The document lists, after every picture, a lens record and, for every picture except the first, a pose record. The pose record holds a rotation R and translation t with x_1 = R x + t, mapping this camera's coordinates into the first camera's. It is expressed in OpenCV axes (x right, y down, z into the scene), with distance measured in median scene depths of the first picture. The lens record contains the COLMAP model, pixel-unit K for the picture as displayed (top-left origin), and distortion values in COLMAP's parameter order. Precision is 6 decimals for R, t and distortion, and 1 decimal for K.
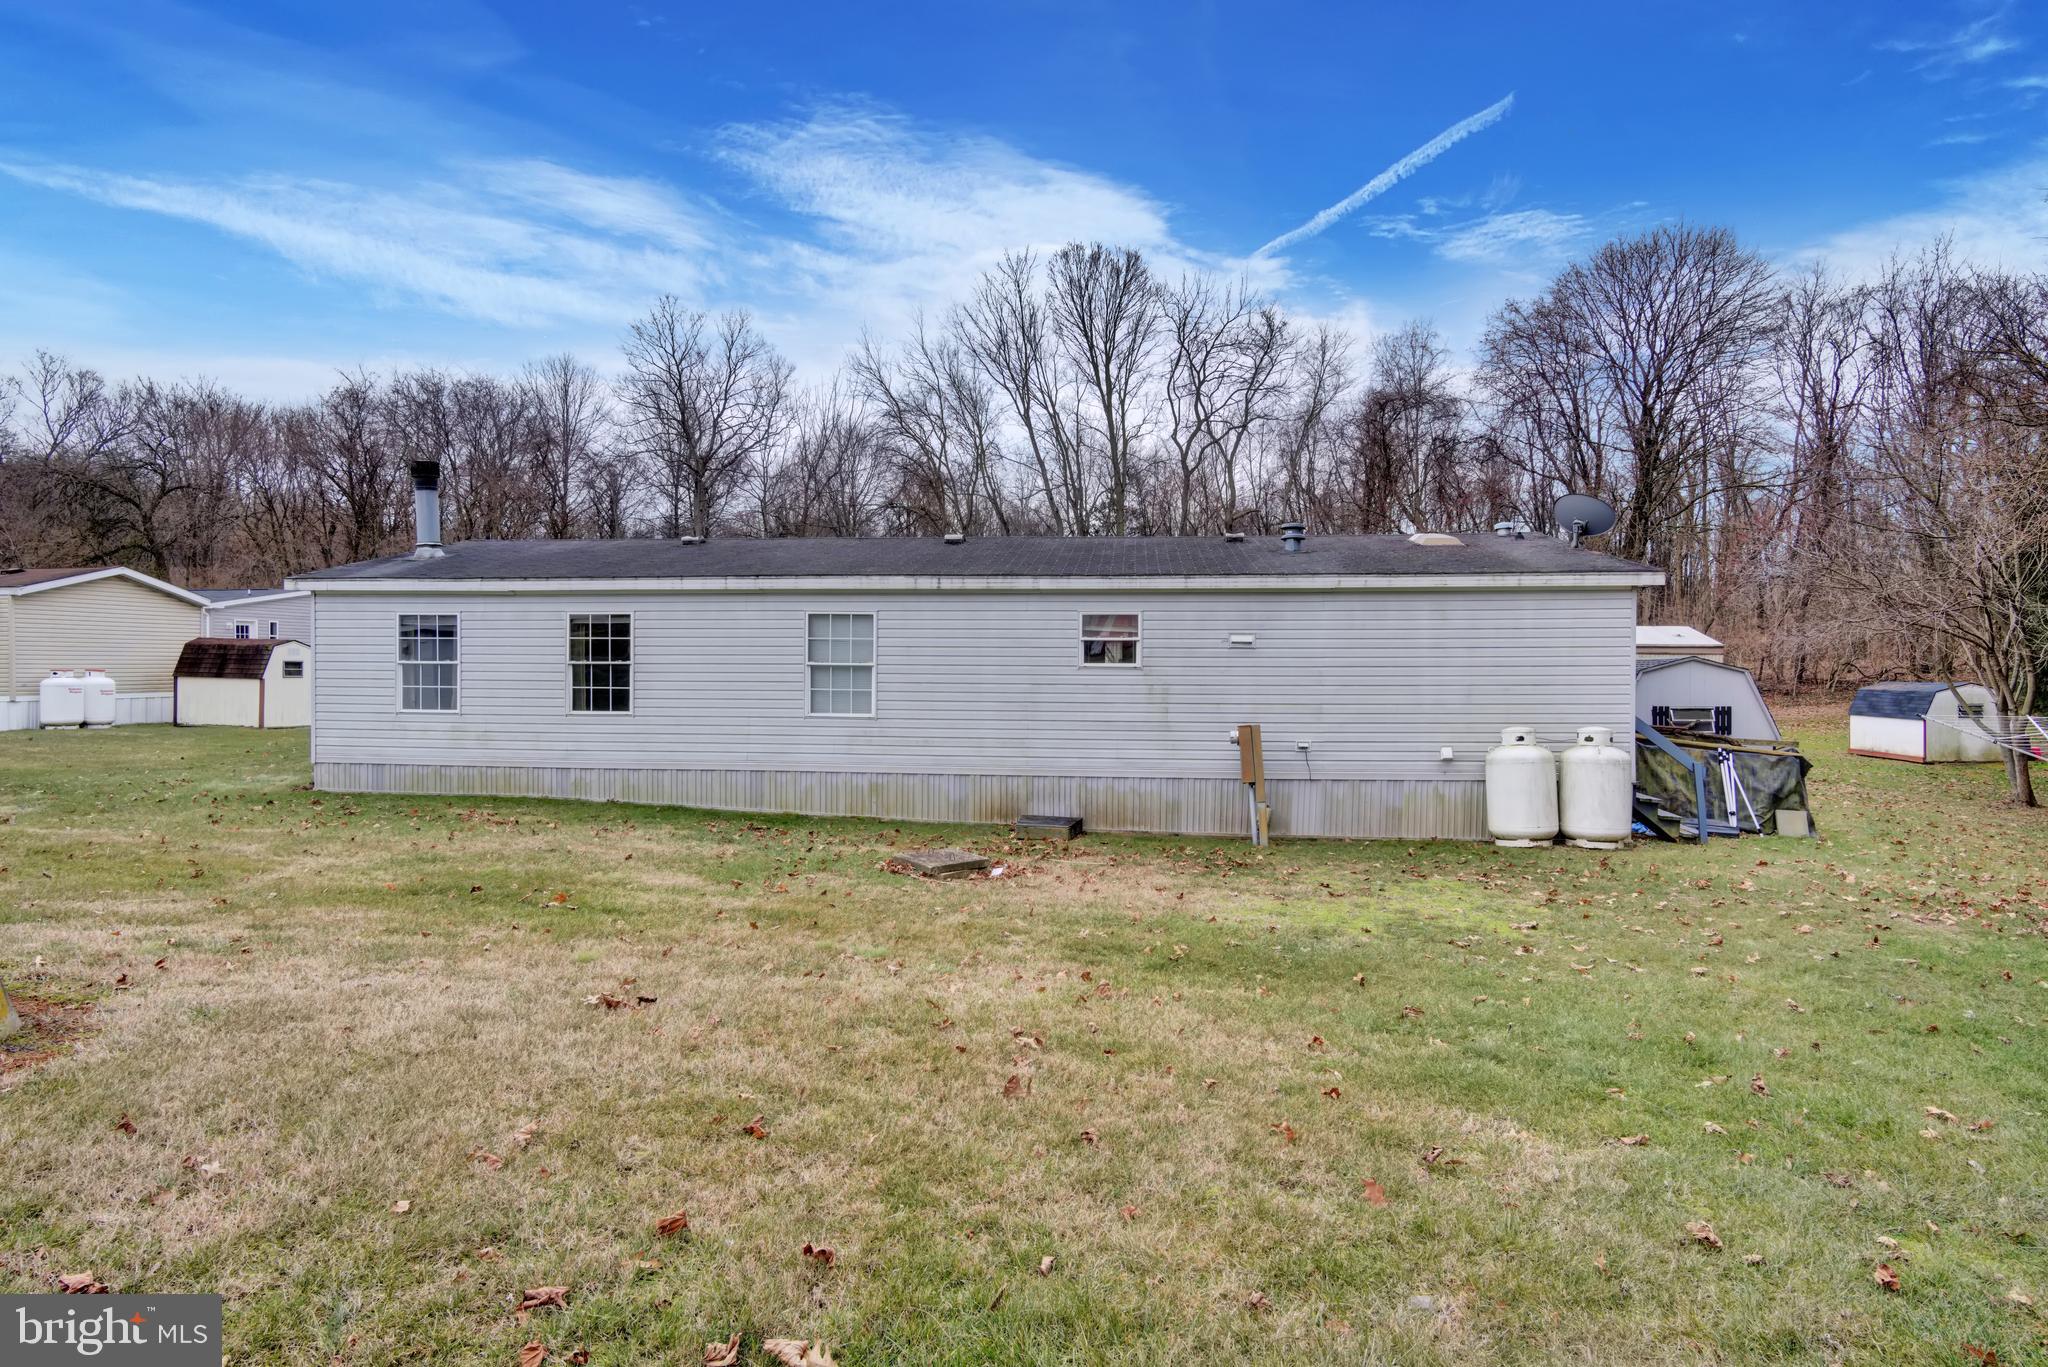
lens RADIAL K [[1112.6, 0, 1018.9], [0, 1112.6, 666.4], [0, 0, 1]] dist [-0.027215, 0.001276]
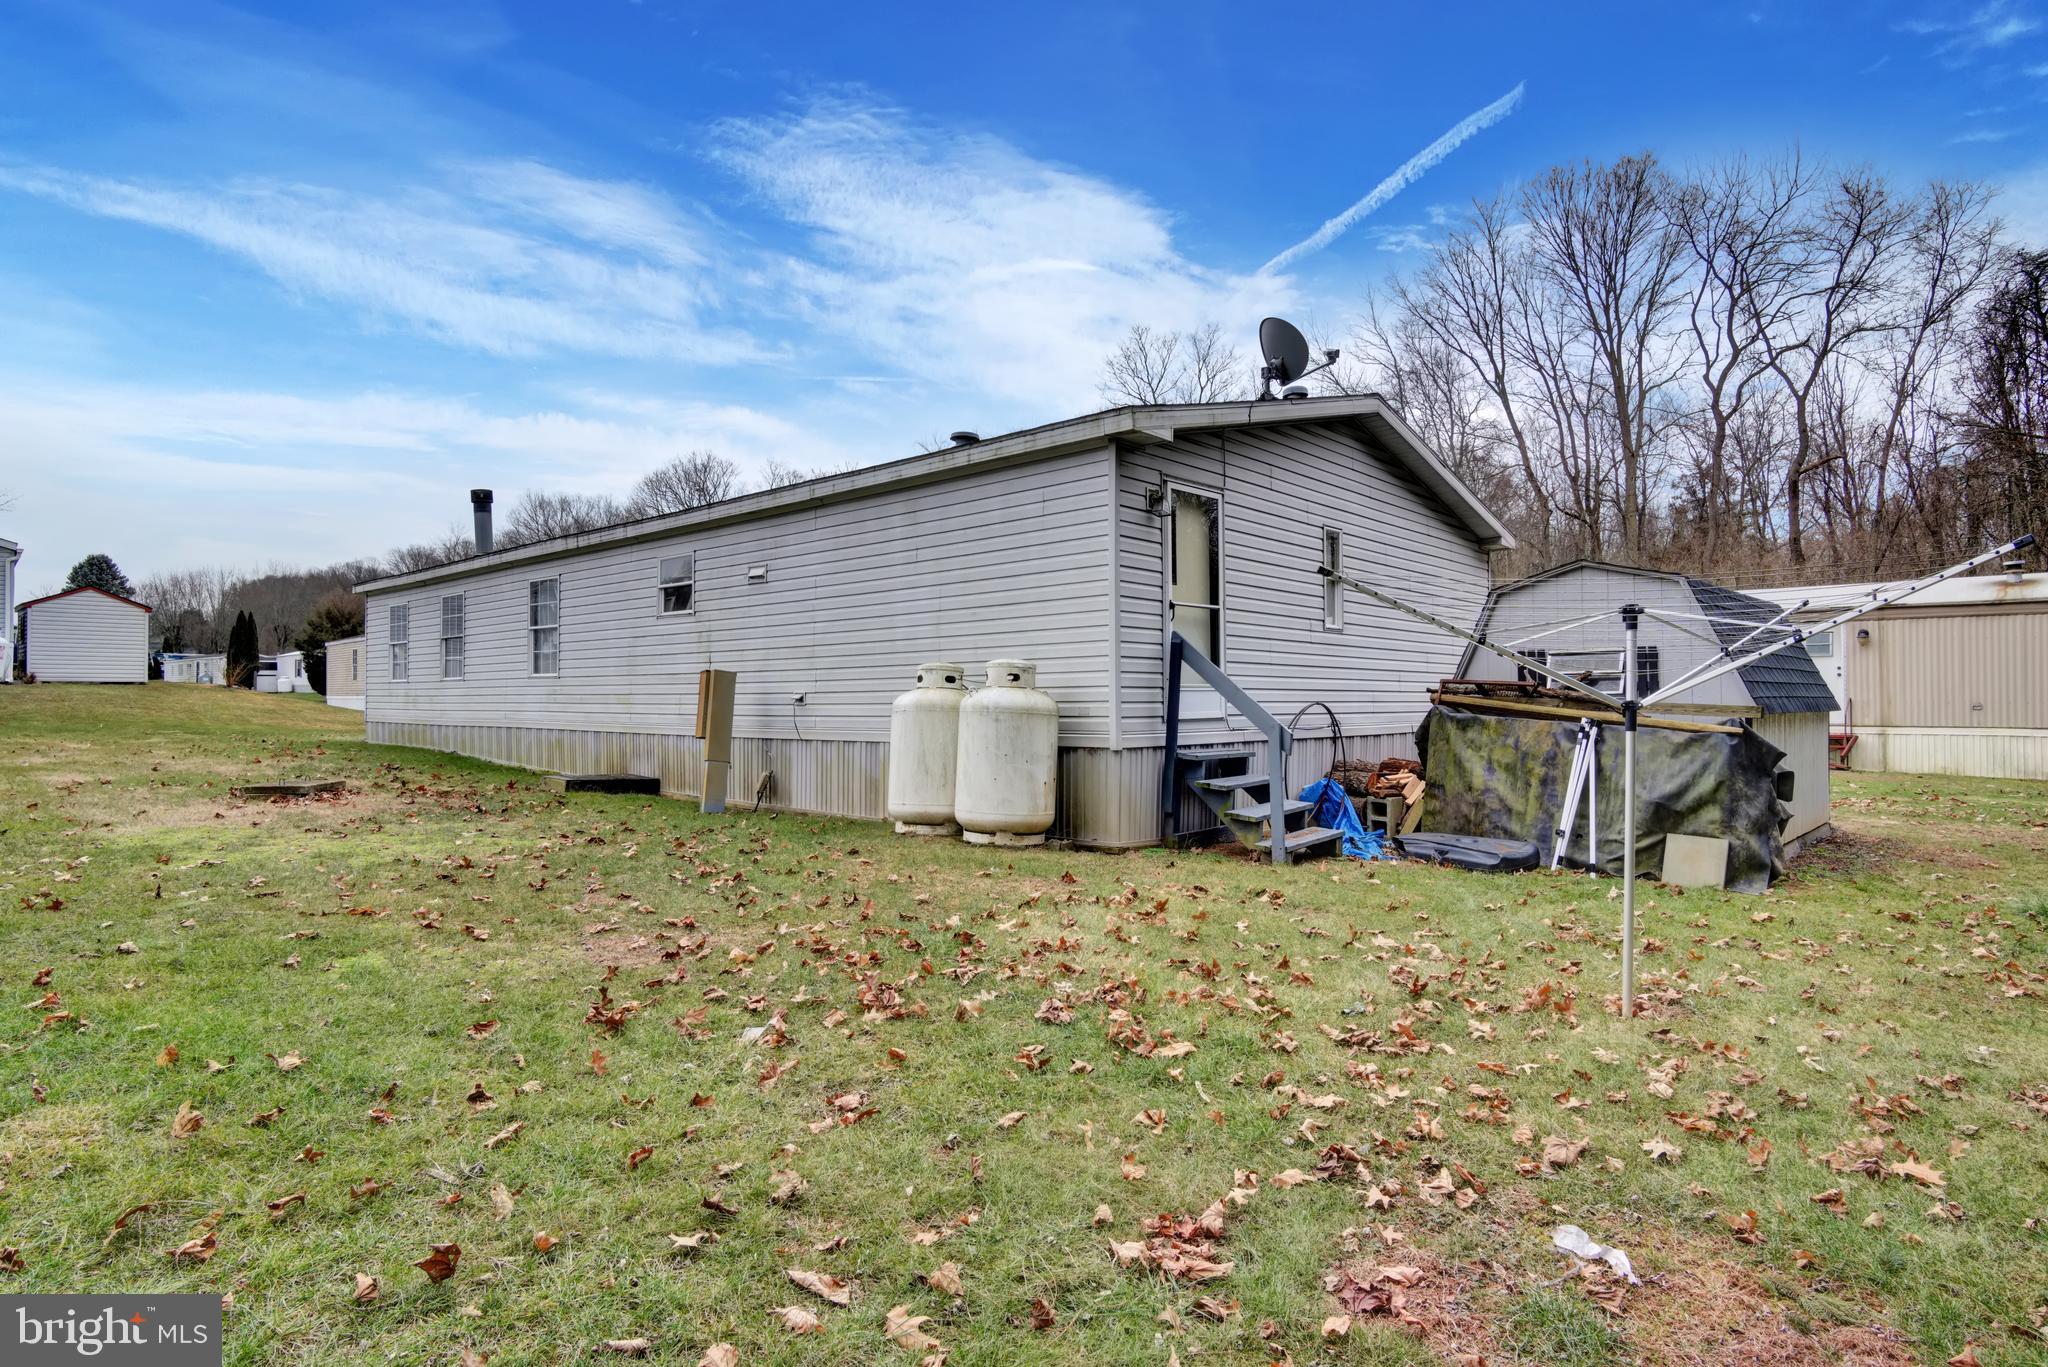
lens RADIAL K [[1112.6, 0, 1018.9], [0, 1112.6, 666.4], [0, 0, 1]] dist [-0.027215, 0.001276]
pose [[0.805582, -0.023130, -0.592032, 0.745575], [0.004836, 0.999461, -0.032468, 0.065278], [0.592464, 0.023292, 0.805260, 0.381633]]
